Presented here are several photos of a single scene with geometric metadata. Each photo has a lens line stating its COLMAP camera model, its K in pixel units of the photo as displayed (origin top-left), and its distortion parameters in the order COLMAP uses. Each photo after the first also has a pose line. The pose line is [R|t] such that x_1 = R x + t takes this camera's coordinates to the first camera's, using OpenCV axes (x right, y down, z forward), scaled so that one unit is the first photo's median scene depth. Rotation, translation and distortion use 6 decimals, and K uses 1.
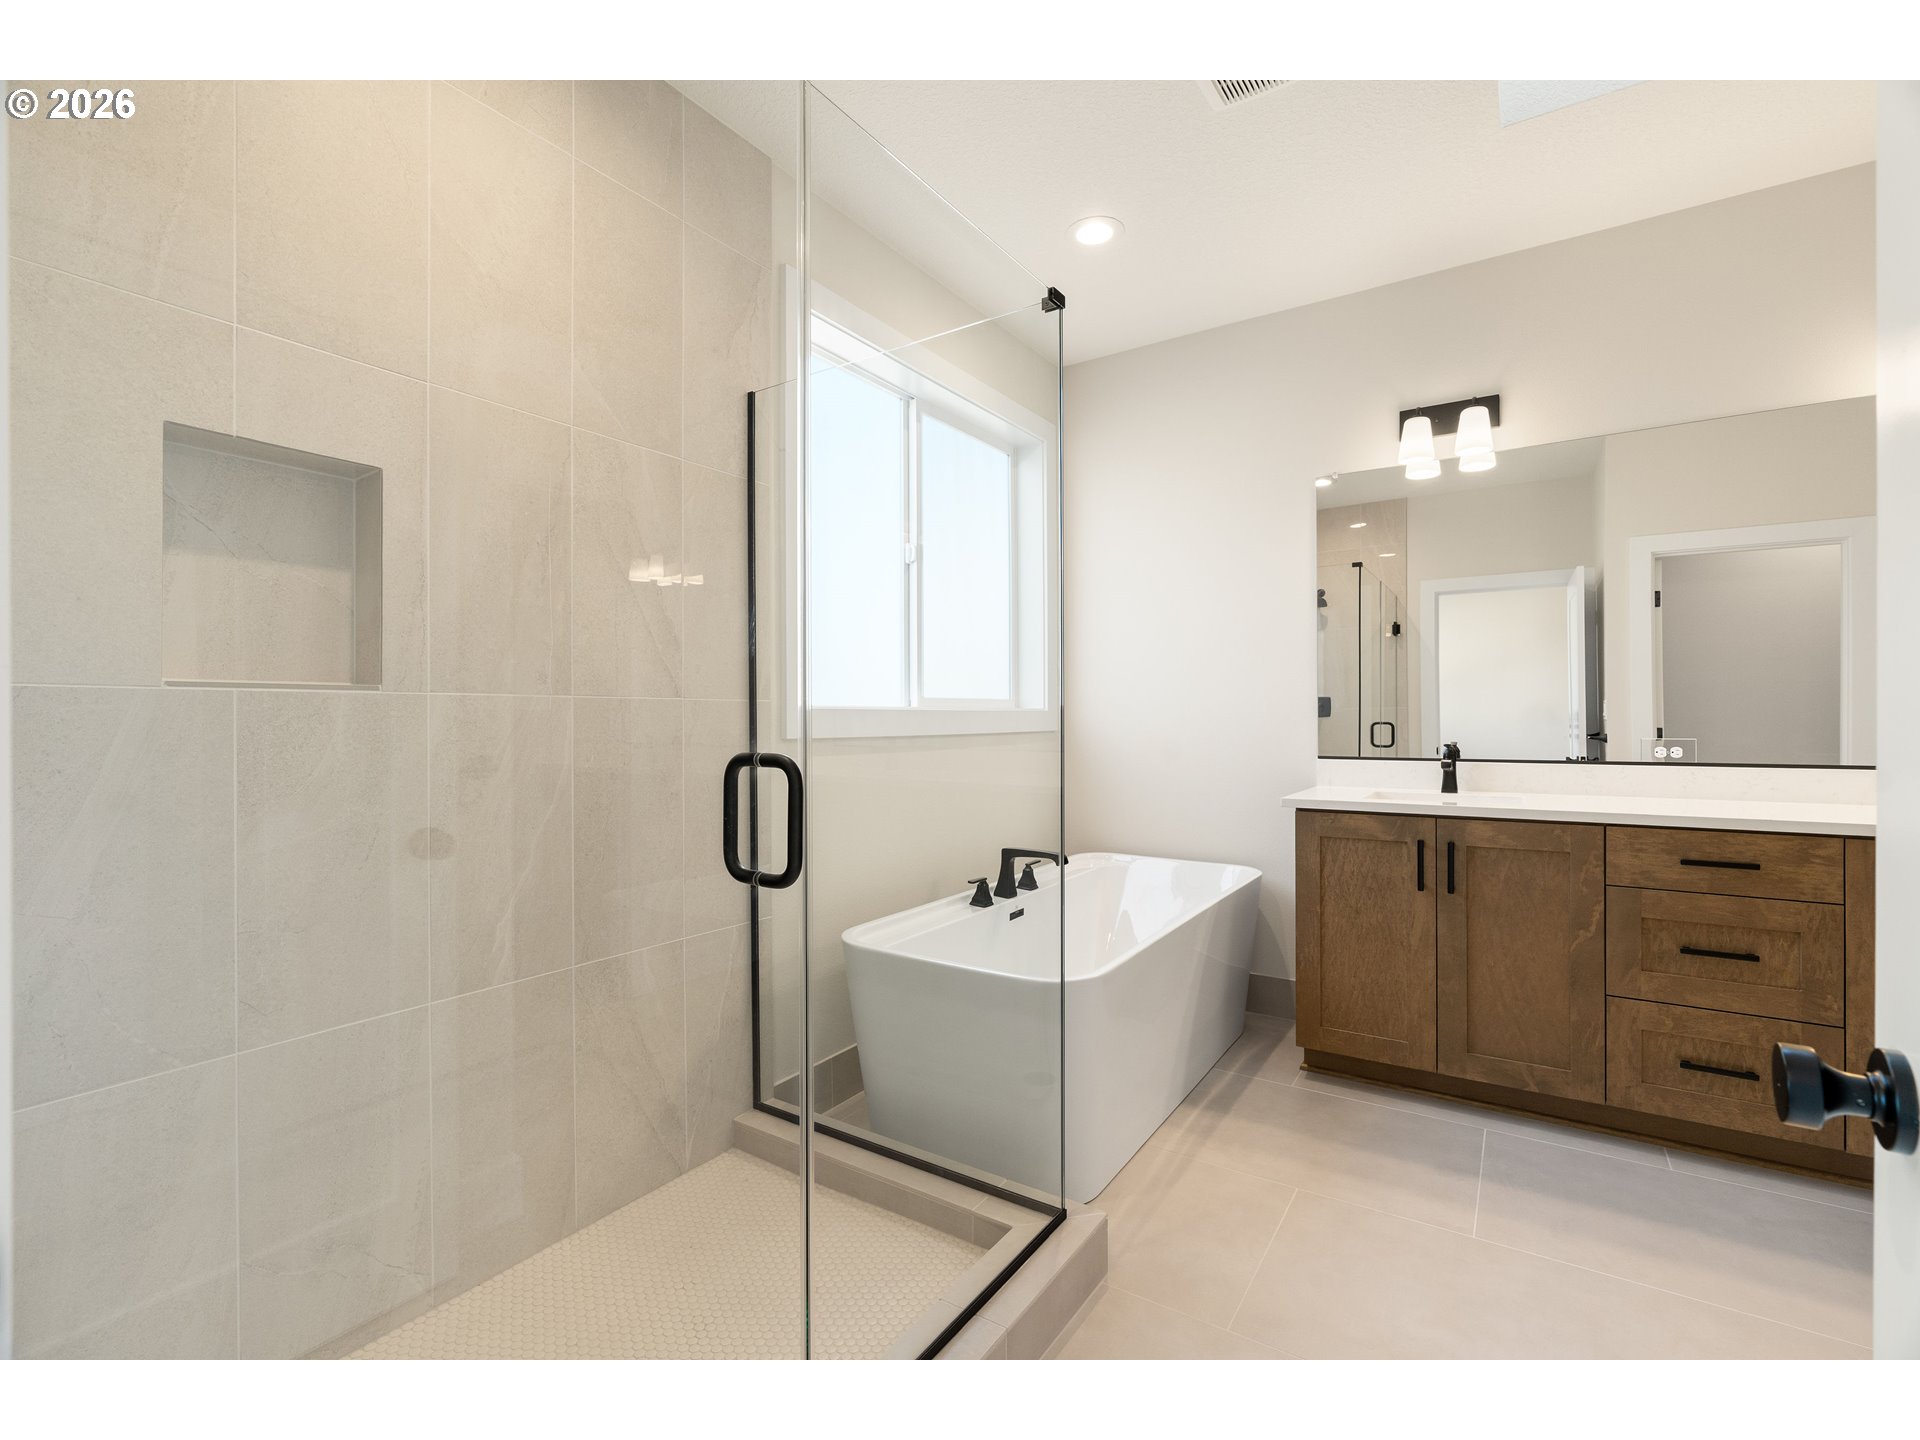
lens RADIAL K [[868.8, 0, 957.0], [0, 868.8, 722.6], [0, 0, 1]] dist [-0.008130, 0.004049]
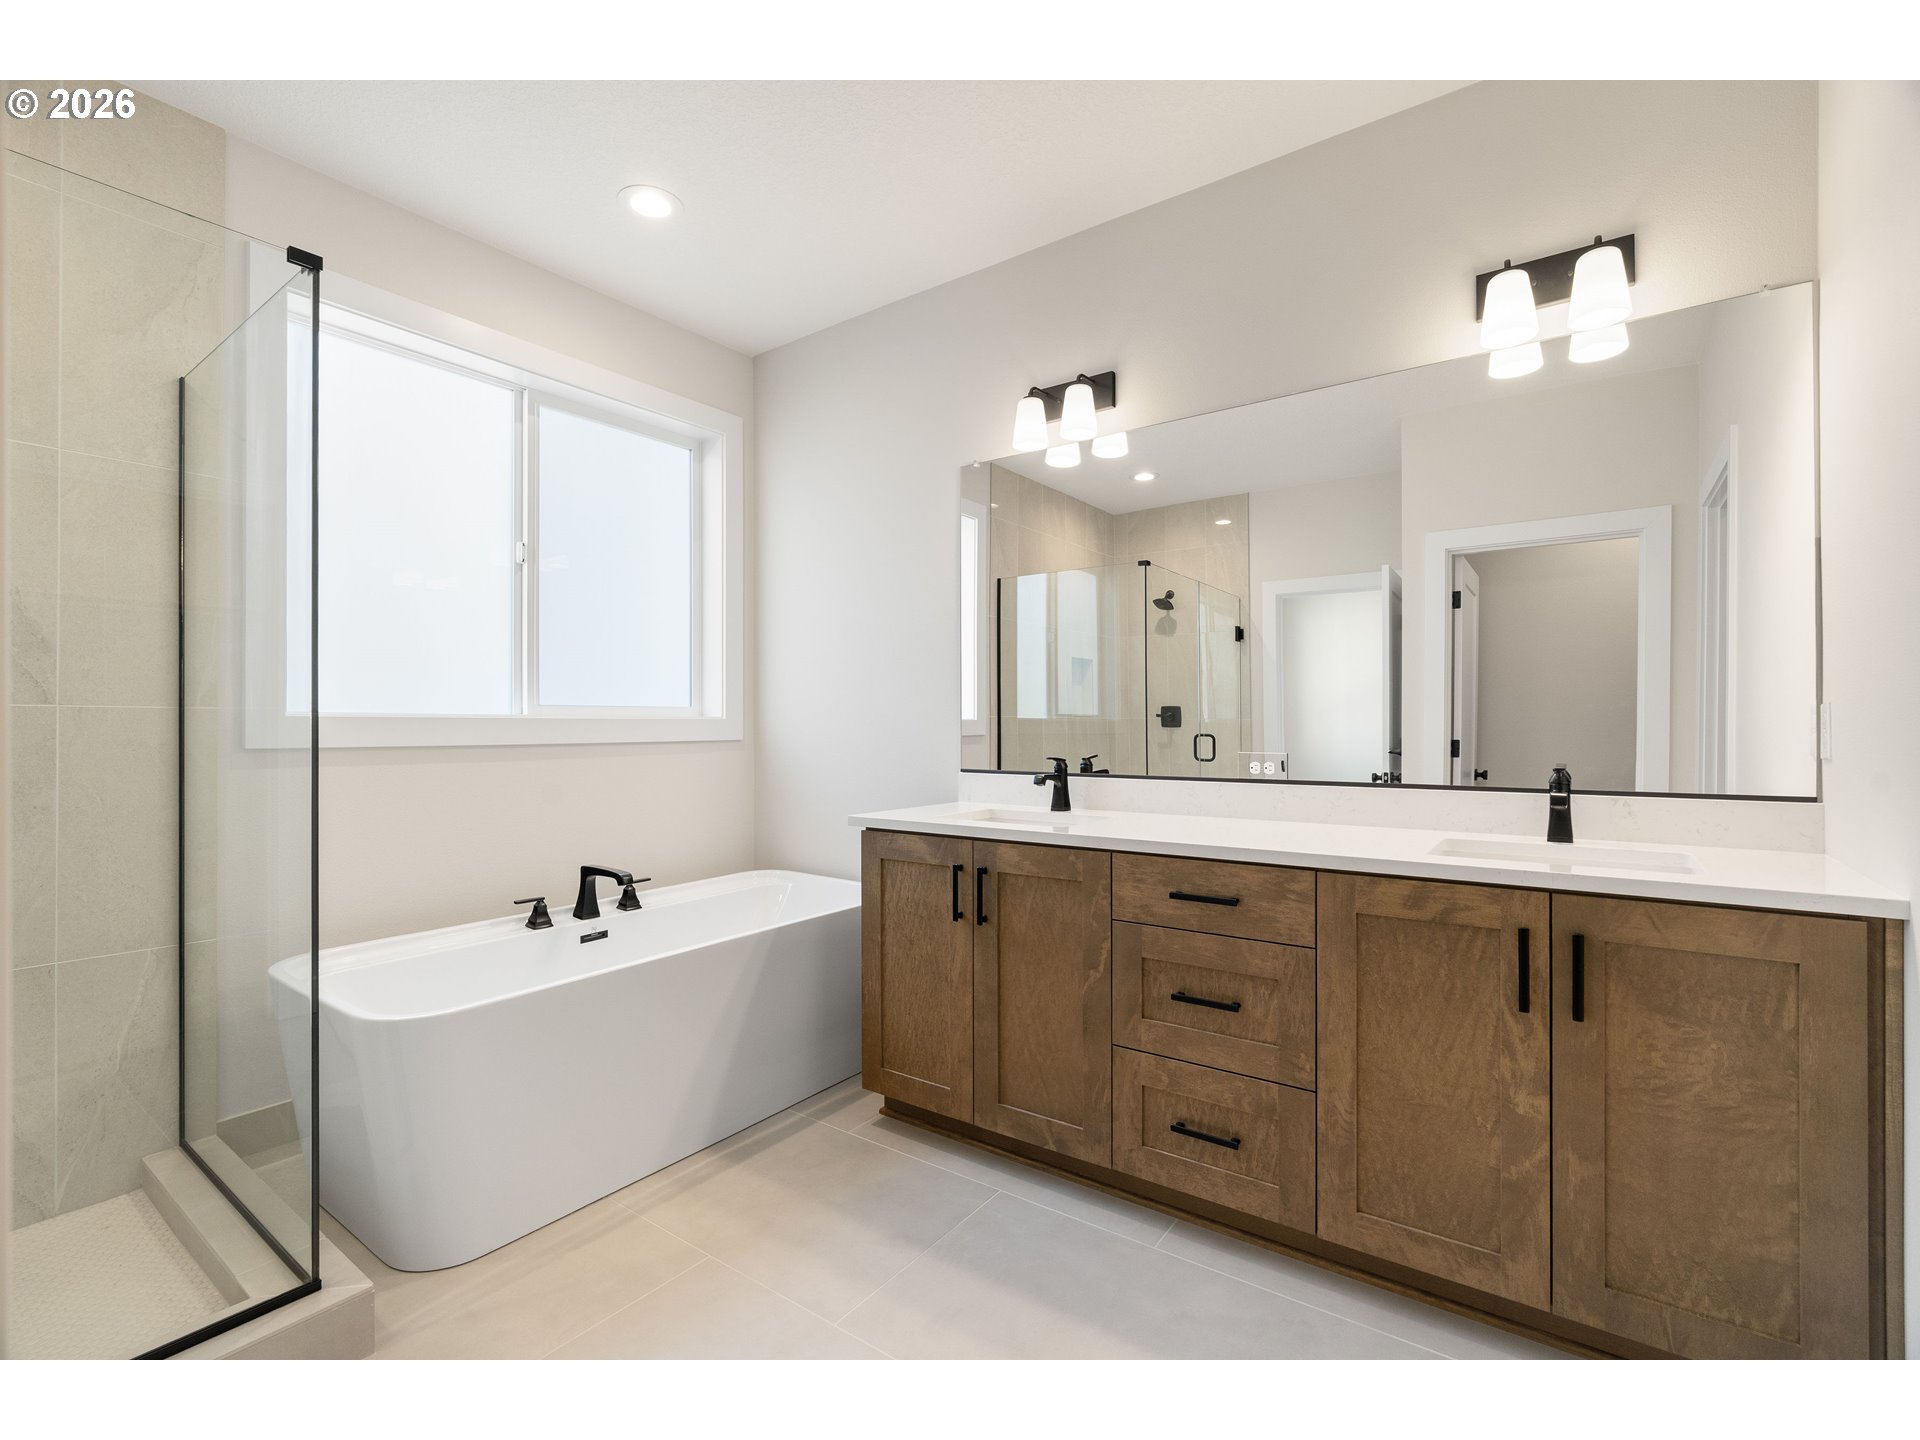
lens RADIAL K [[868.8, 0, 957.0], [0, 868.8, 722.6], [0, 0, 1]] dist [-0.008130, 0.004049]
pose [[0.998870, 0.003828, -0.047363, 0.626811], [-0.004229, 0.999956, -0.008353, -0.004611], [0.047329, 0.008544, 0.998843, 0.106863]]
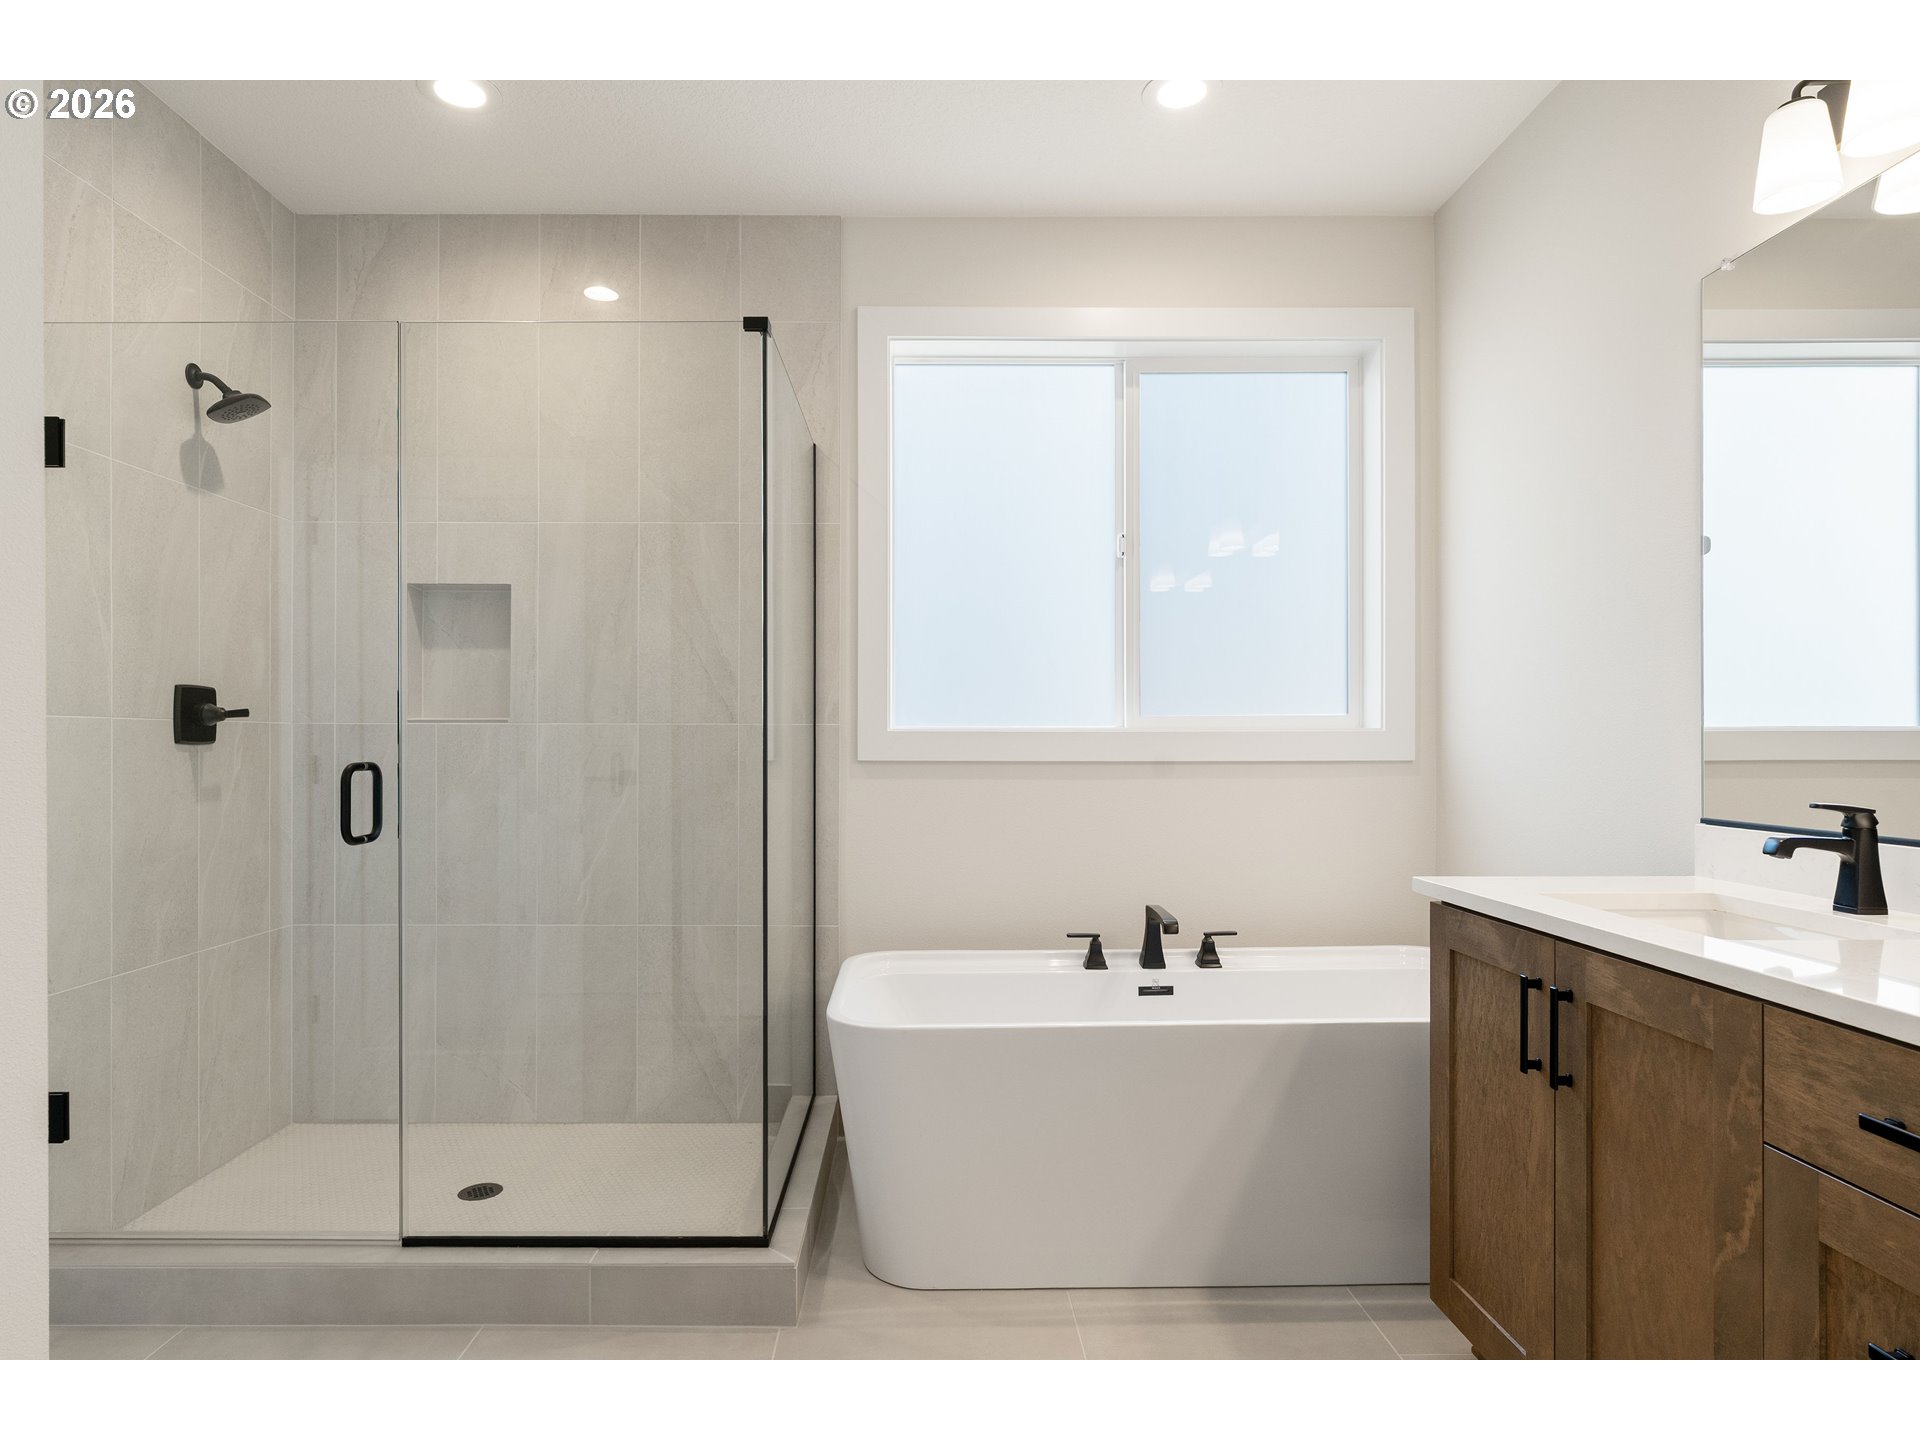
lens RADIAL K [[1070.3, 0, 929.0], [0, 1070.3, 740.4], [0, 0, 1]] dist [-0.000777, 0.001923]
pose [[0.556177, 0.004947, -0.831049, 0.948646], [-0.007091, 0.999974, 0.001207, -0.007608], [0.831034, 0.005222, 0.556197, 0.360793]]
